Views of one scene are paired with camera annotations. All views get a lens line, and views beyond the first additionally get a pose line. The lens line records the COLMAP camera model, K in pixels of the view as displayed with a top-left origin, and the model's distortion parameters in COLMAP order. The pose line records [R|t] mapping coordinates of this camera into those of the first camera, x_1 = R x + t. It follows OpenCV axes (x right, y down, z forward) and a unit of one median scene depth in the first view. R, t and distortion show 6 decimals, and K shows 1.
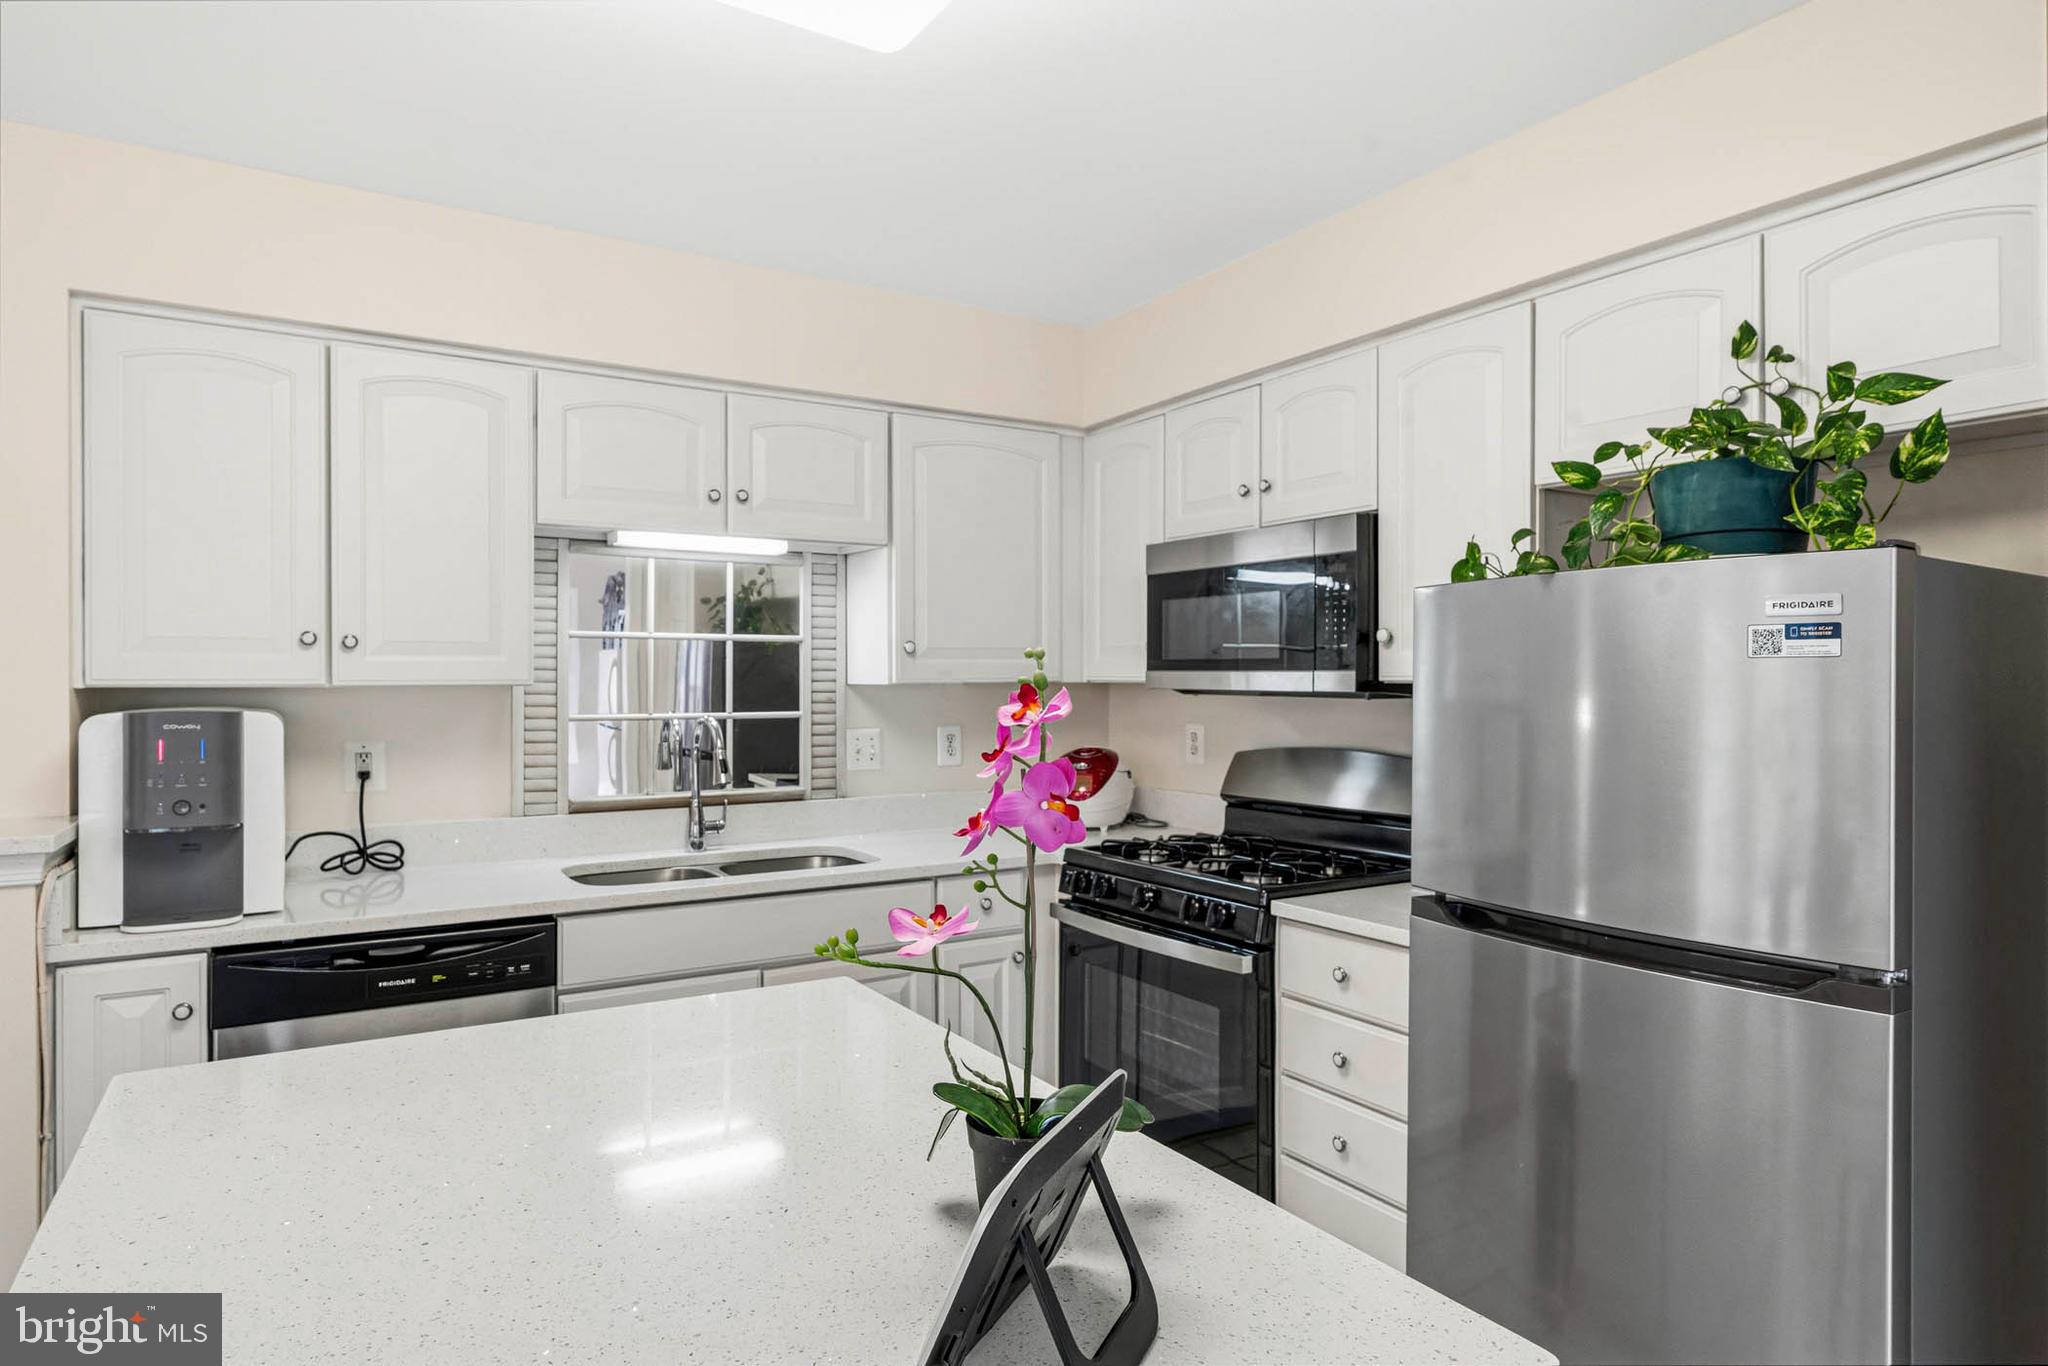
lens RADIAL K [[1182.8, 0, 1018.2], [0, 1182.8, 684.9], [0, 0, 1]] dist [0.001765, -0.000146]
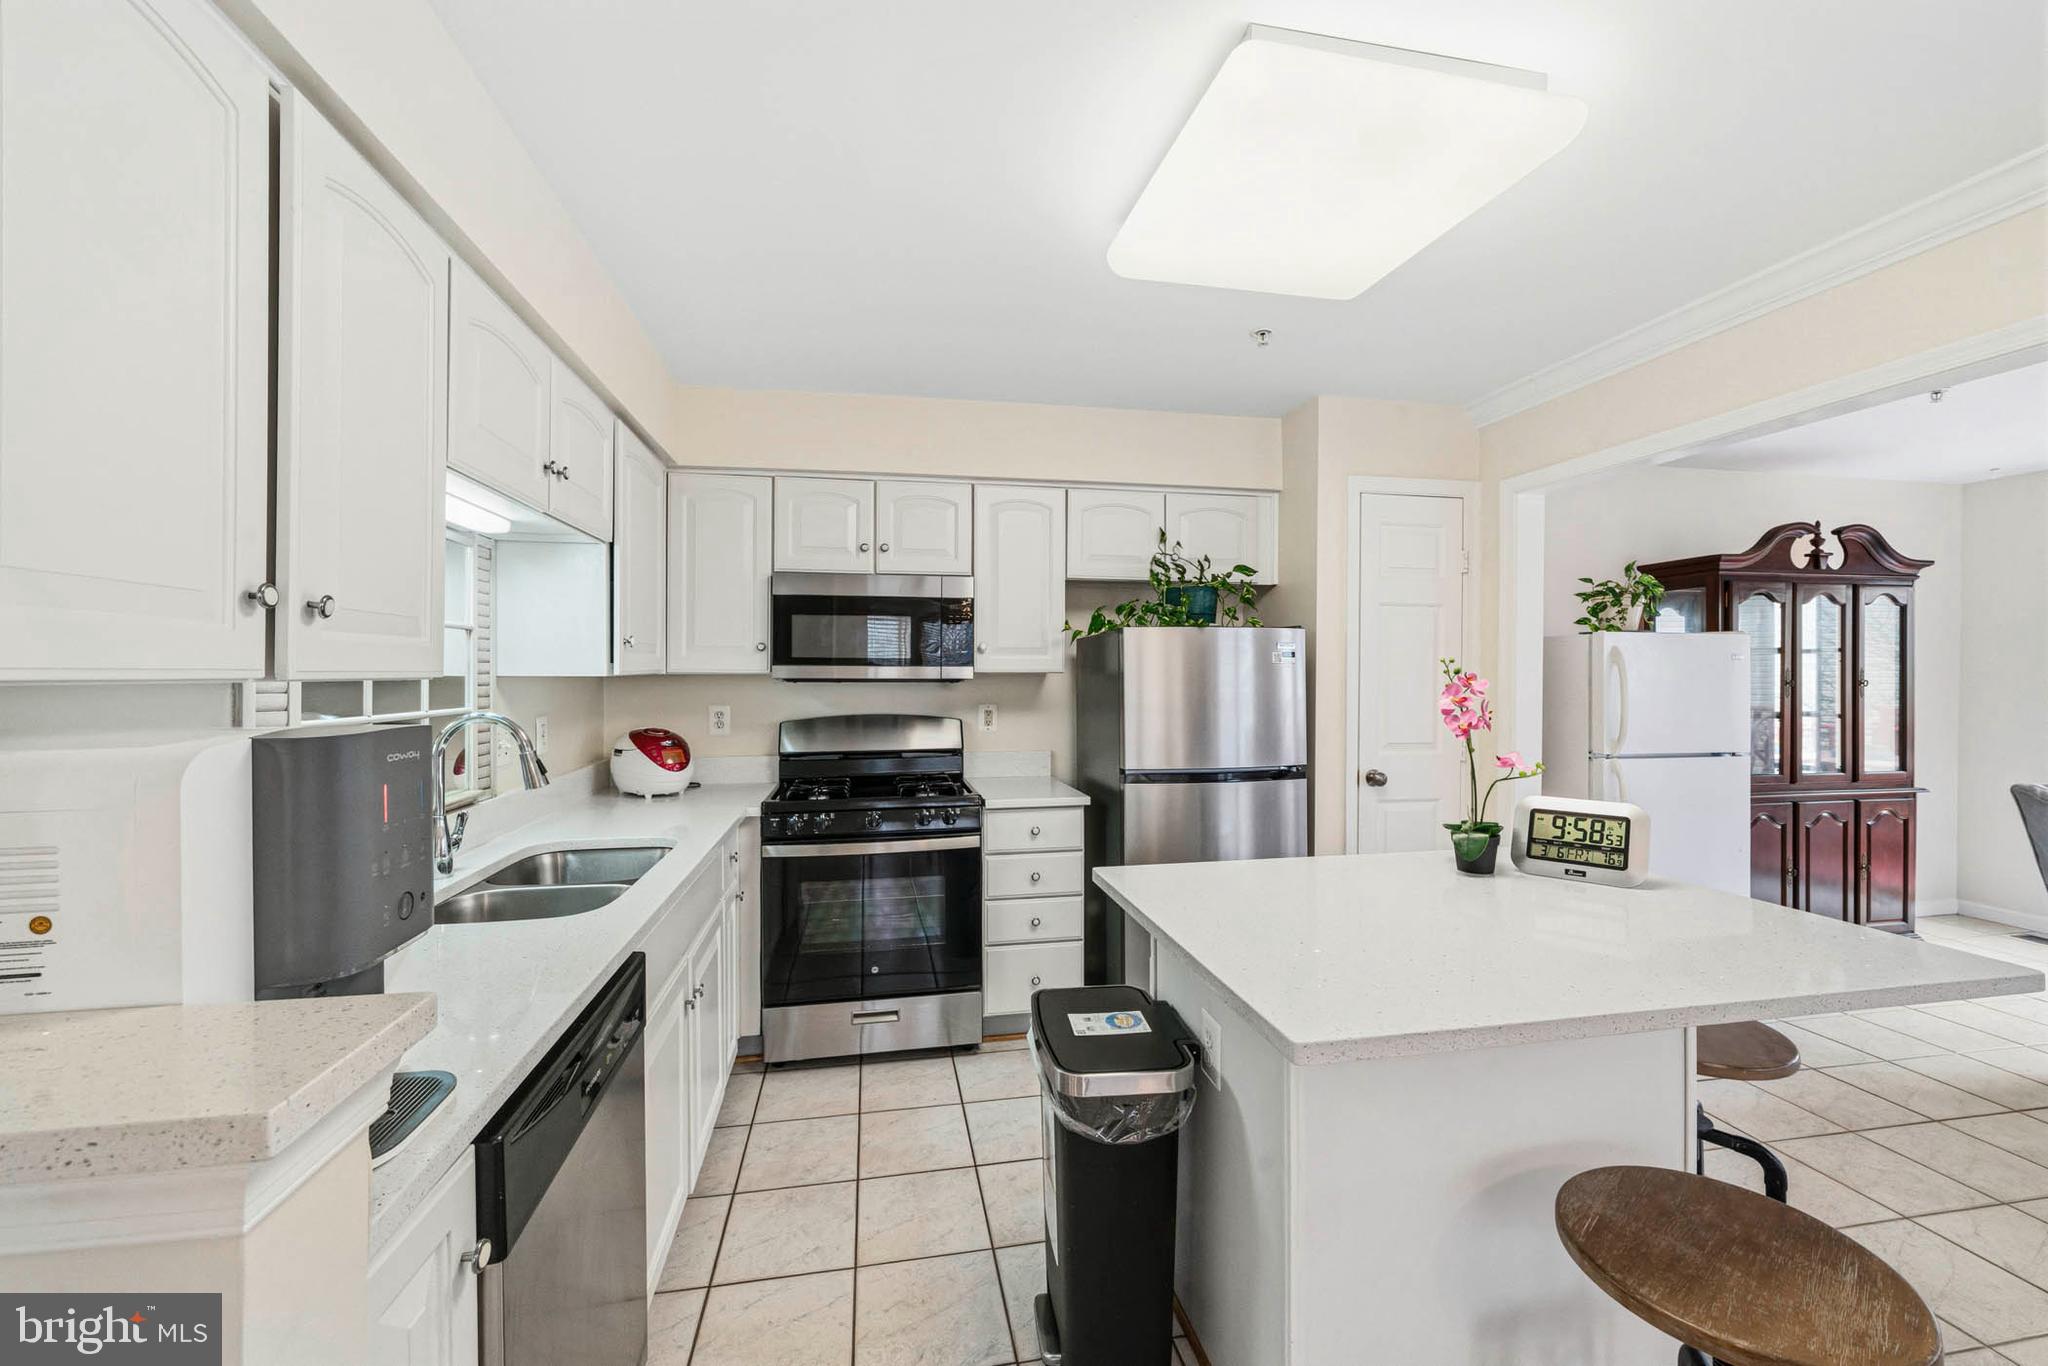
lens RADIAL K [[787.9, 0, 1013.5], [0, 787.9, 679.3], [0, 0, 1]] dist [-0.000244, -0.000266]
pose [[0.363230, -0.008465, 0.931661, -0.752062], [0.004931, 0.999962, 0.007164, -0.001007], [-0.931686, 0.001992, 0.363258, 0.495748]]
